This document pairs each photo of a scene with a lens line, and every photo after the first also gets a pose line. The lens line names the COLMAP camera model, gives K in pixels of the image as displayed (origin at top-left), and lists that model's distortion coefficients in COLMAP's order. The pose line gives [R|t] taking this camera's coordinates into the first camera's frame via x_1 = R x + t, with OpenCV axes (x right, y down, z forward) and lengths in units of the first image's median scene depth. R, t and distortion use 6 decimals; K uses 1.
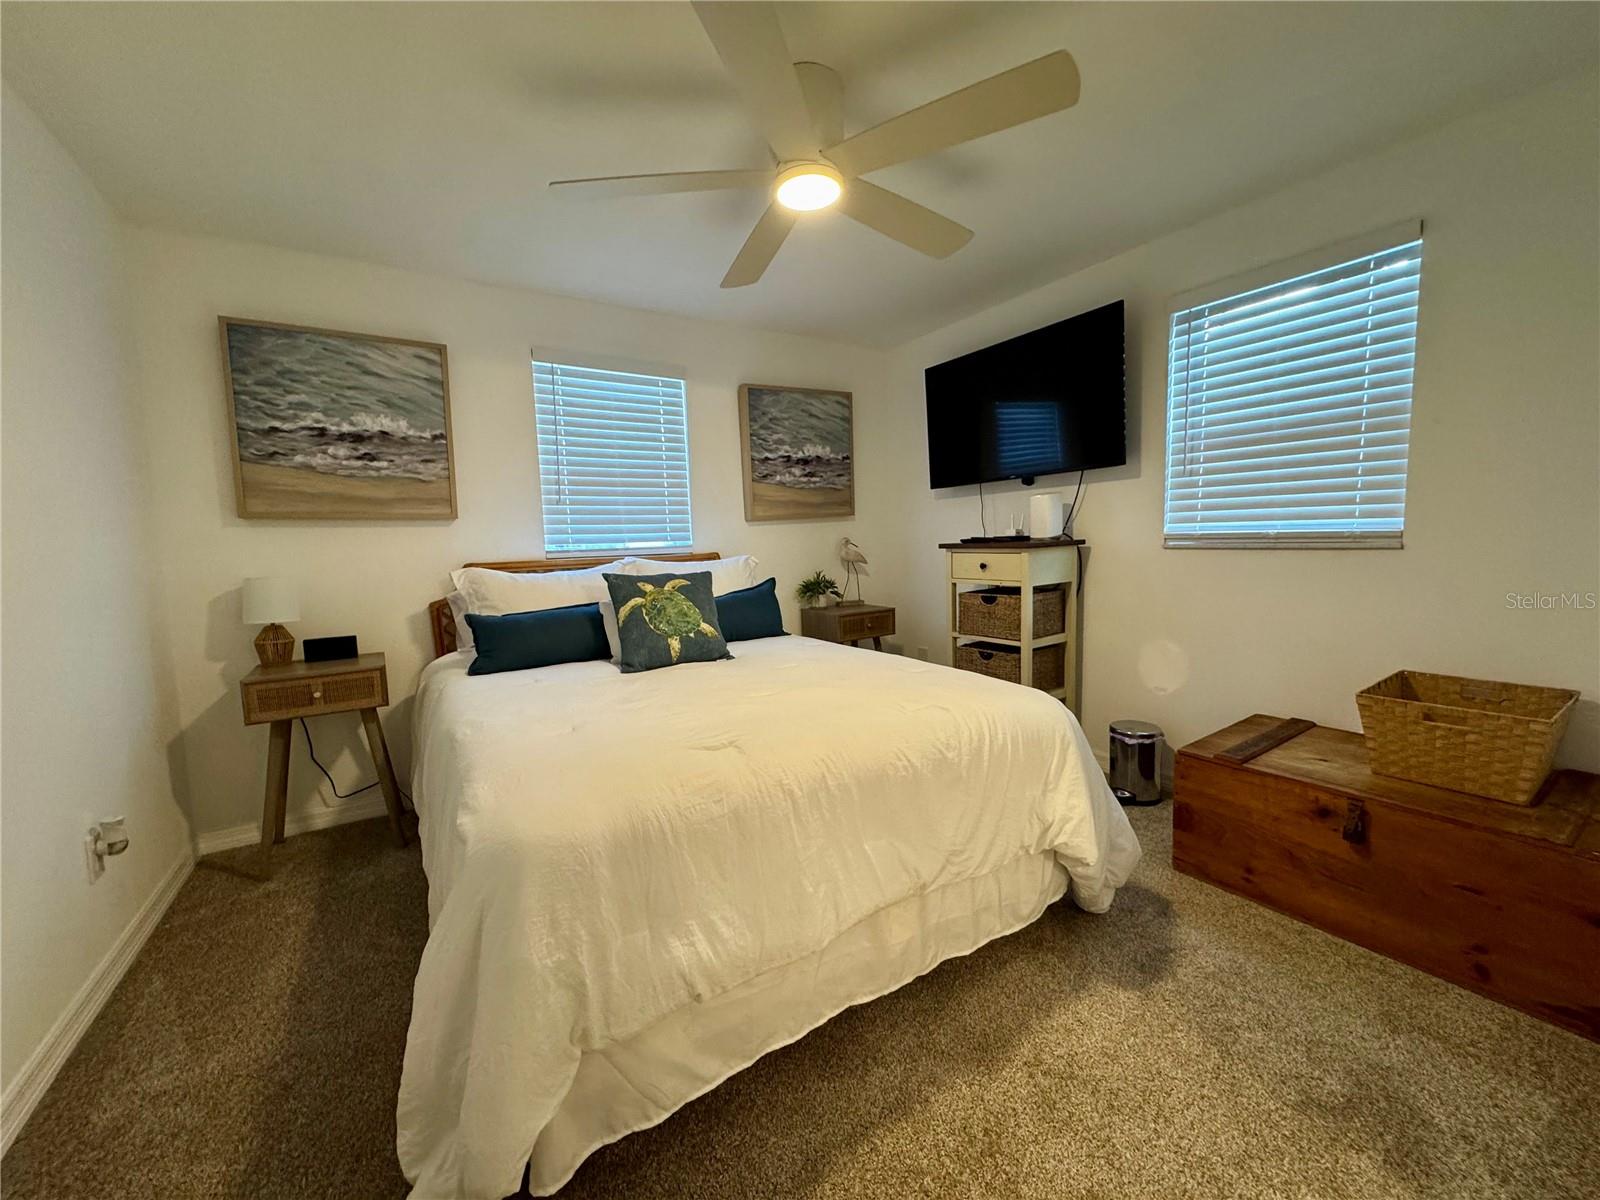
lens RADIAL K [[636.3, 0, 801.6], [0, 636.3, 598.7], [0, 0, 1]] dist [-0.002748, 0.000202]
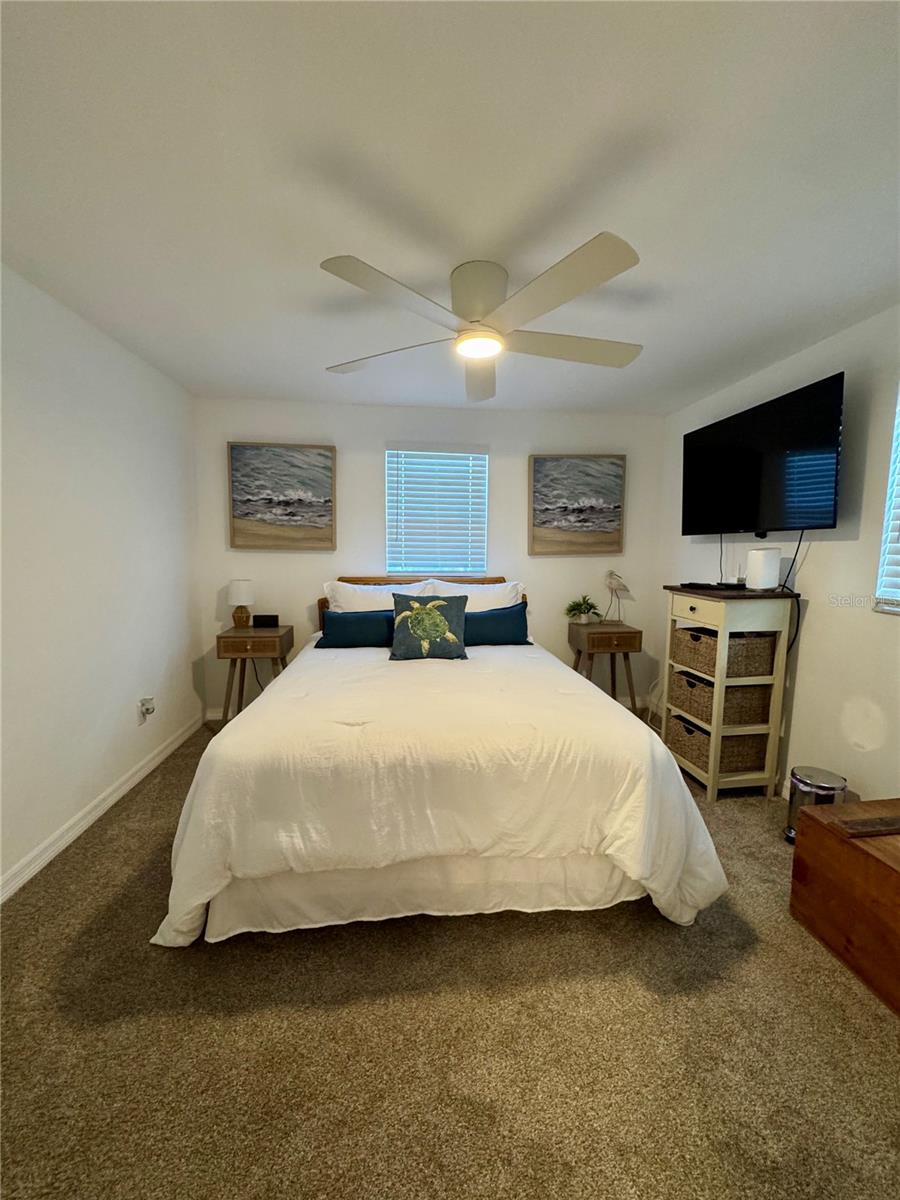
lens RADIAL K [[477.2, 0, 450.1], [0, 477.2, 597.3], [0, 0, 1]] dist [-0.002748, 0.000202]
pose [[0.894221, 0.088482, -0.438794, 0.335585], [-0.080166, 0.996076, 0.037486, -0.086623], [0.440389, 0.001656, 0.897806, 0.014060]]
